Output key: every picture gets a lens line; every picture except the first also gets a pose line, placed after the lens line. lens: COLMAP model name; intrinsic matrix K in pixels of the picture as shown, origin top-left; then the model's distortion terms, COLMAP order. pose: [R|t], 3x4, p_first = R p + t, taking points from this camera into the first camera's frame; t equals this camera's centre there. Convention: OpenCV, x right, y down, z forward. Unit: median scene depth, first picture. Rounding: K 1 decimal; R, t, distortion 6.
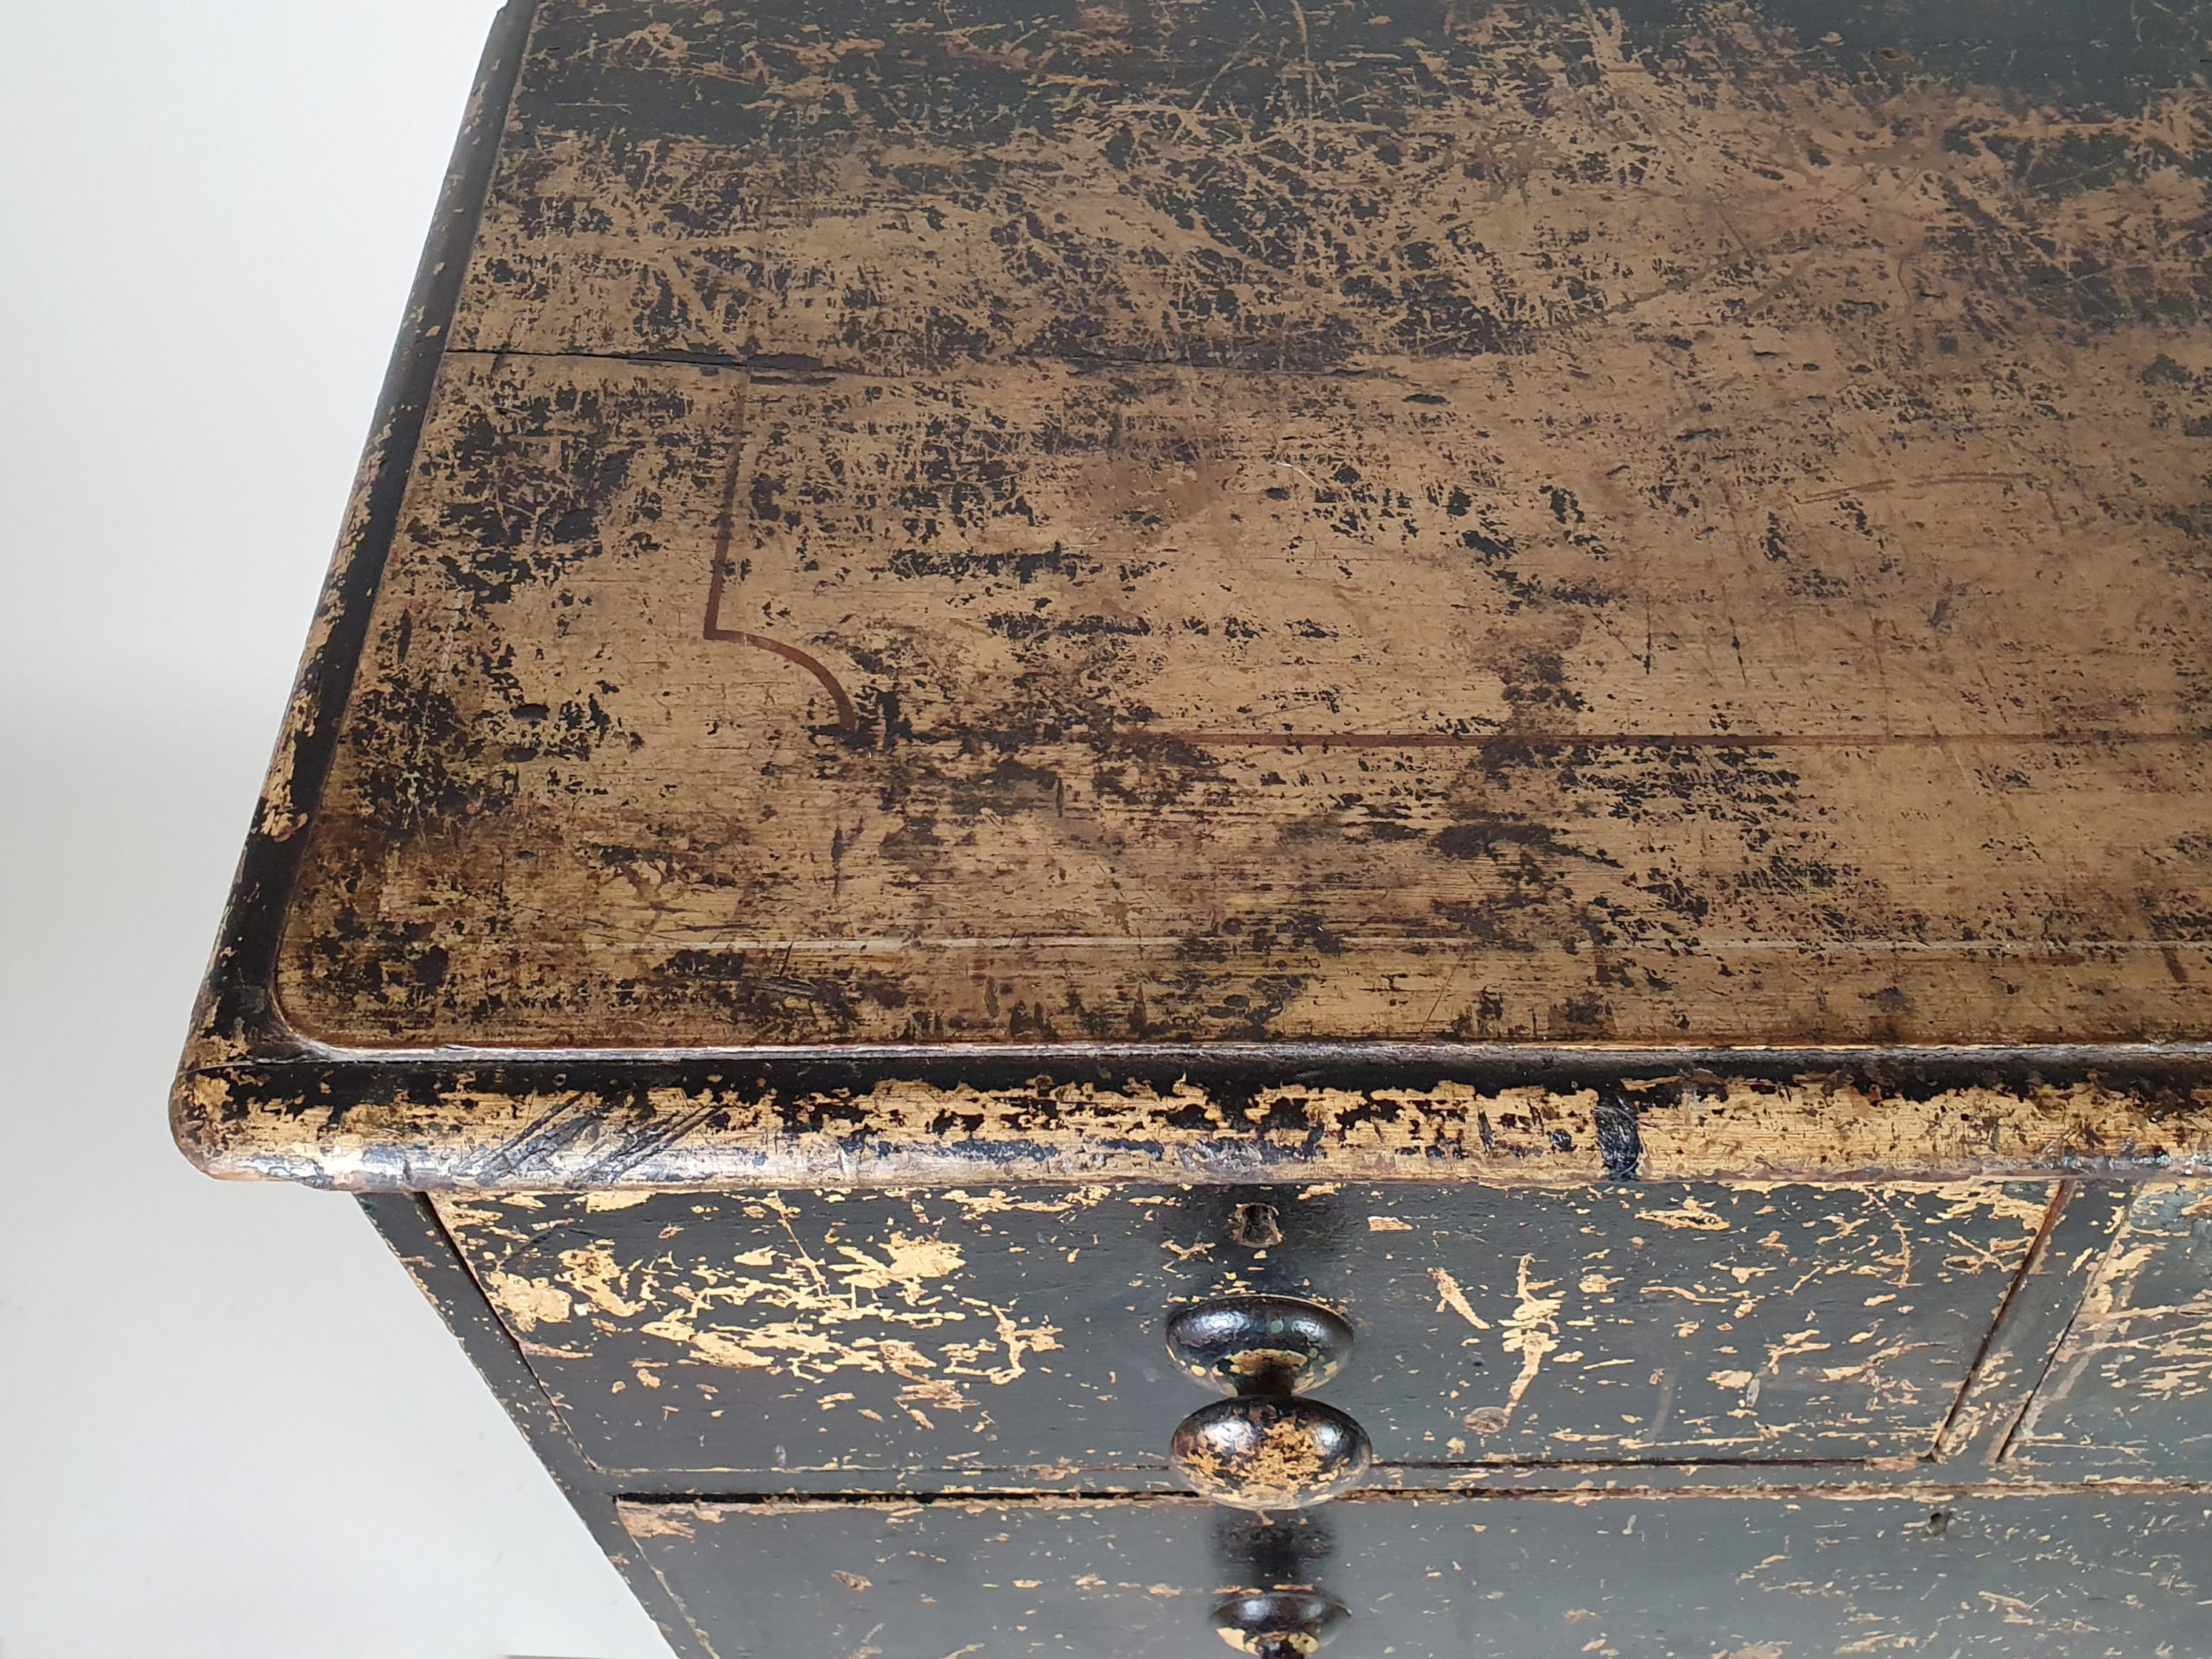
lens RADIAL K [[2133.8, 0, 1306.2], [0, 2133.8, 828.6], [0, 0, 1]] dist [0.046122, -0.158903]
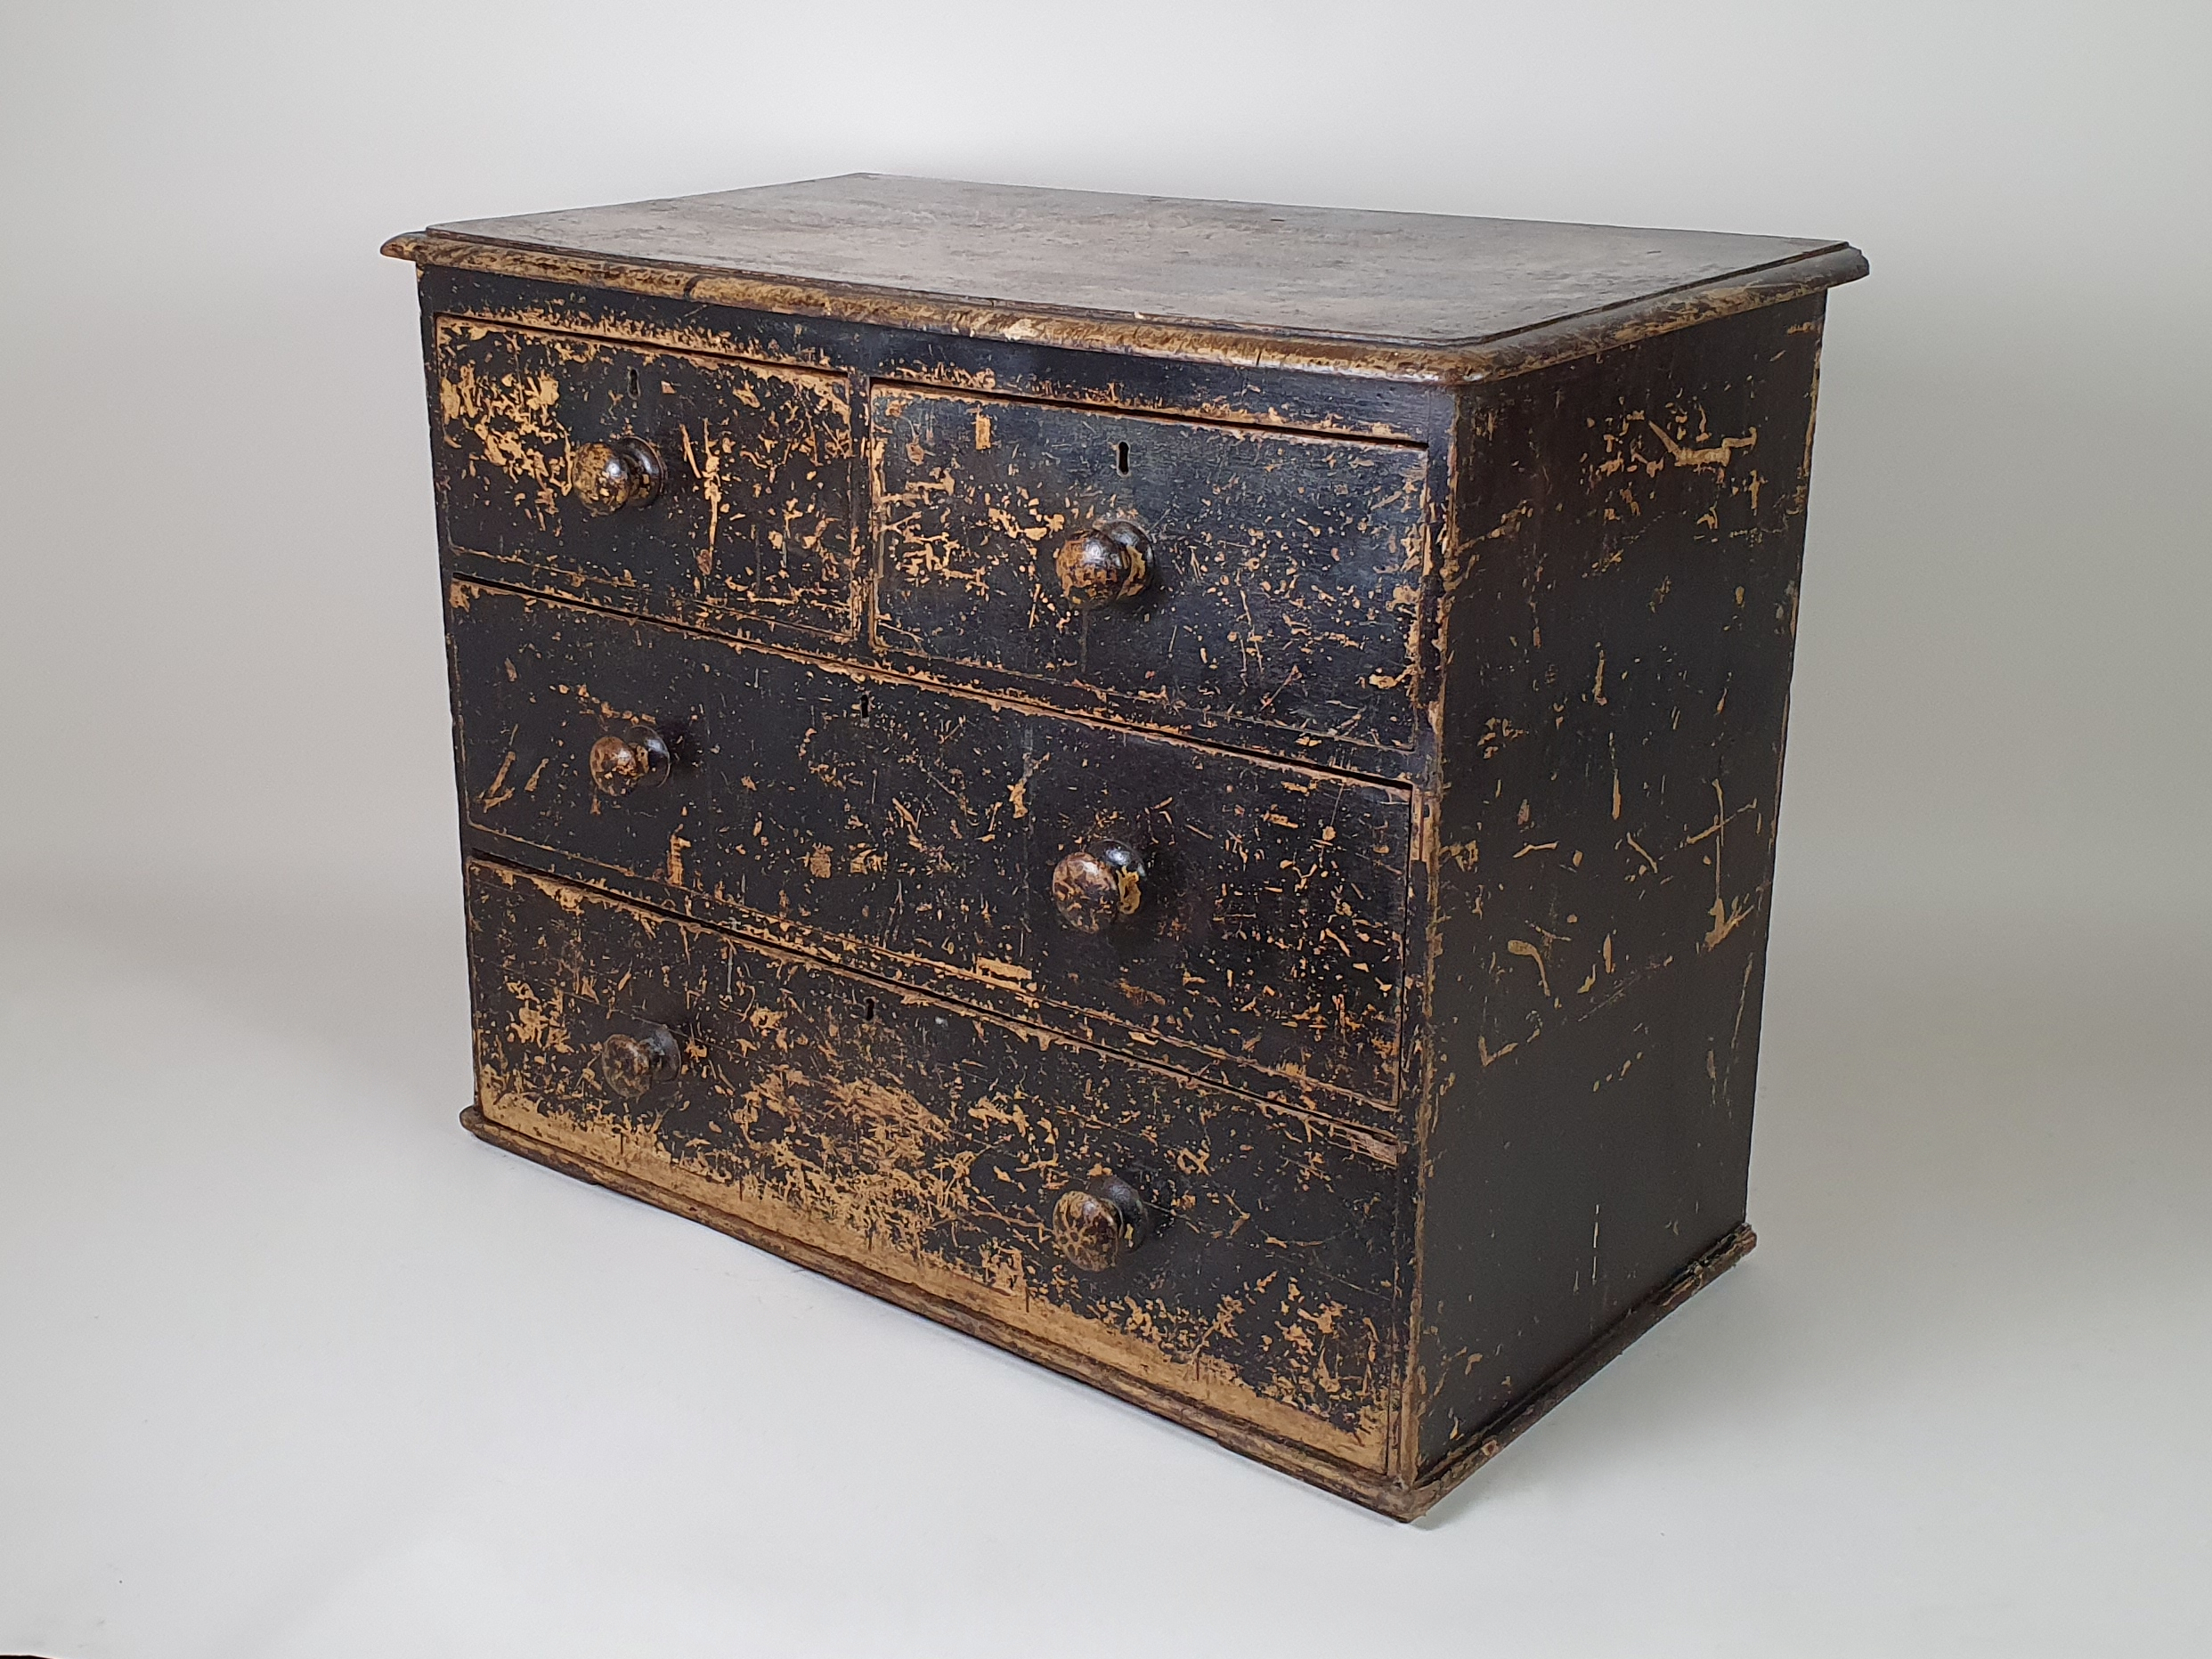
lens RADIAL K [[2474.3, 0, 961.1], [0, 2474.3, 740.6], [0, 0, 1]] dist [0.385618, -1.426720]
pose [[0.750117, 0.209191, -0.627346, 2.134233], [-0.510505, 0.786197, -0.348250, 1.297225], [0.420367, 0.581492, 0.696533, -0.661371]]
